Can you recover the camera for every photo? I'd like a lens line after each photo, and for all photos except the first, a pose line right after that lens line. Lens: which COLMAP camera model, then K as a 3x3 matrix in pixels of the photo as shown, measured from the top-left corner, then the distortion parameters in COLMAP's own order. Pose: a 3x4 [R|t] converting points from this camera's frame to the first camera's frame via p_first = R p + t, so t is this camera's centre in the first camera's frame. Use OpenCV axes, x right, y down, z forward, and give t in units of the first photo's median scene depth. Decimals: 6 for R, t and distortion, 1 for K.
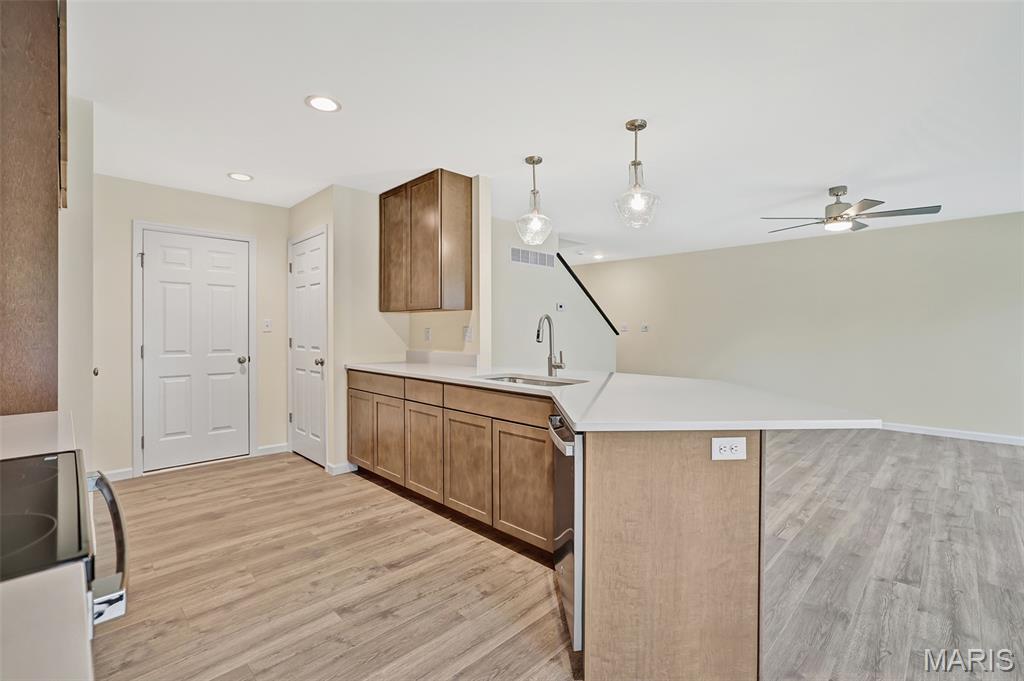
lens RADIAL K [[458.4, 0, 512.7], [0, 458.4, 329.4], [0, 0, 1]] dist [-0.042096, 0.017209]
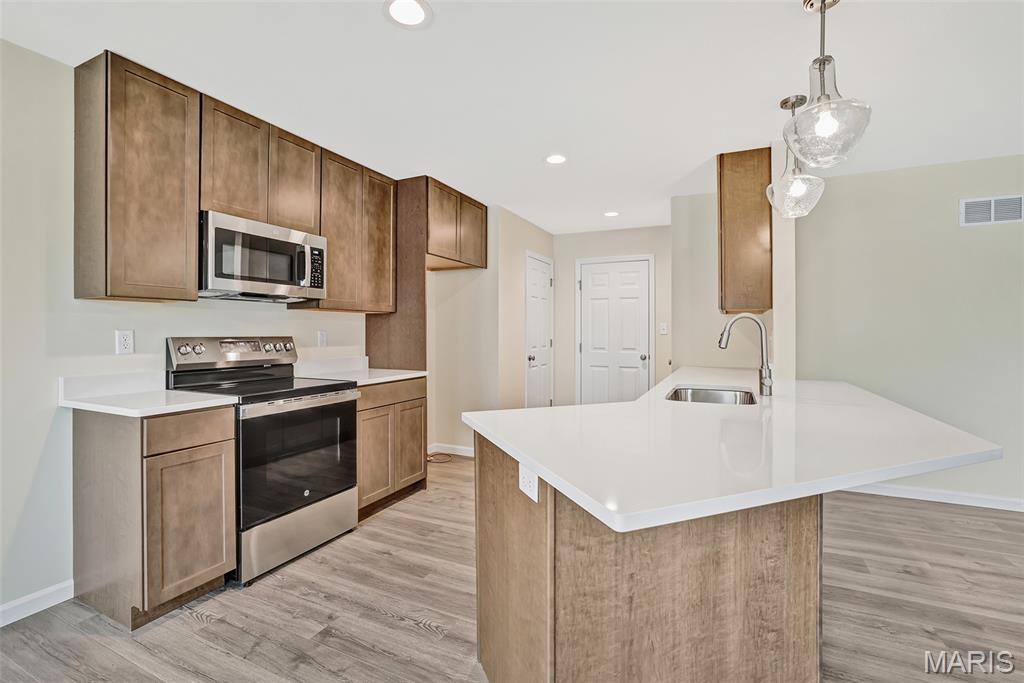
lens RADIAL K [[458.4, 0, 512.7], [0, 458.4, 330.4], [0, 0, 1]] dist [-0.042096, 0.017209]
pose [[0.338448, -0.003493, -0.940978, 0.663762], [0.000597, 0.999994, -0.003498, -0.001091], [0.940985, 0.000622, 0.338448, 0.376545]]
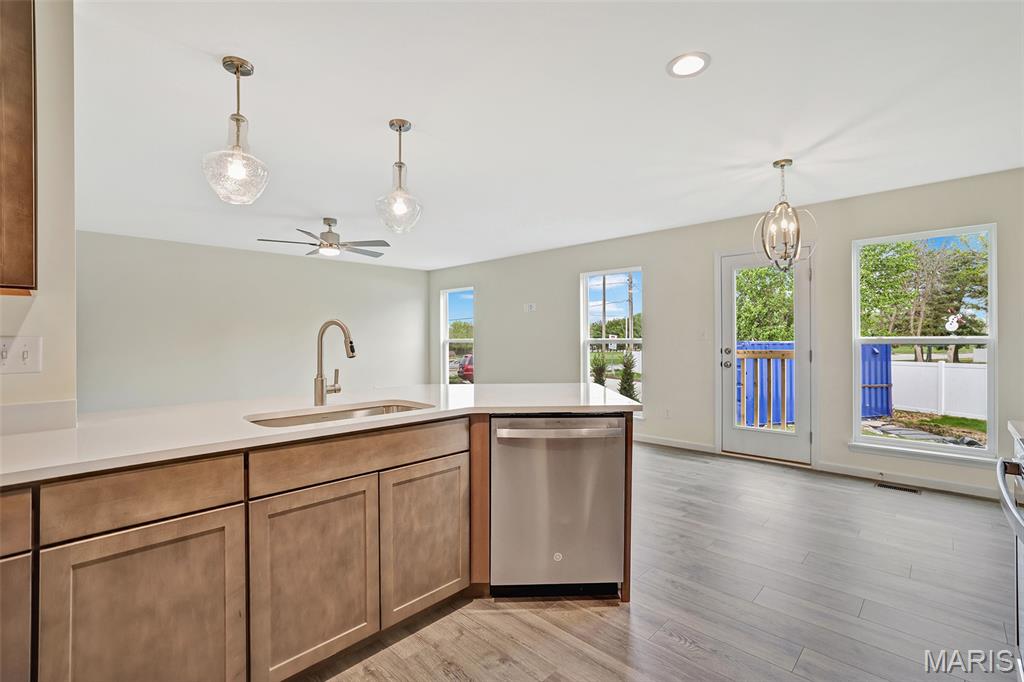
lens RADIAL K [[458.1, 0, 515.0], [0, 458.1, 340.6], [0, 0, 1]] dist [-0.041722, 0.017692]
pose [[-0.015386, -0.005925, 0.999864, -0.649172], [0.005841, 0.999965, 0.006015, -0.001982], [-0.999865, 0.005933, -0.015351, 0.731474]]
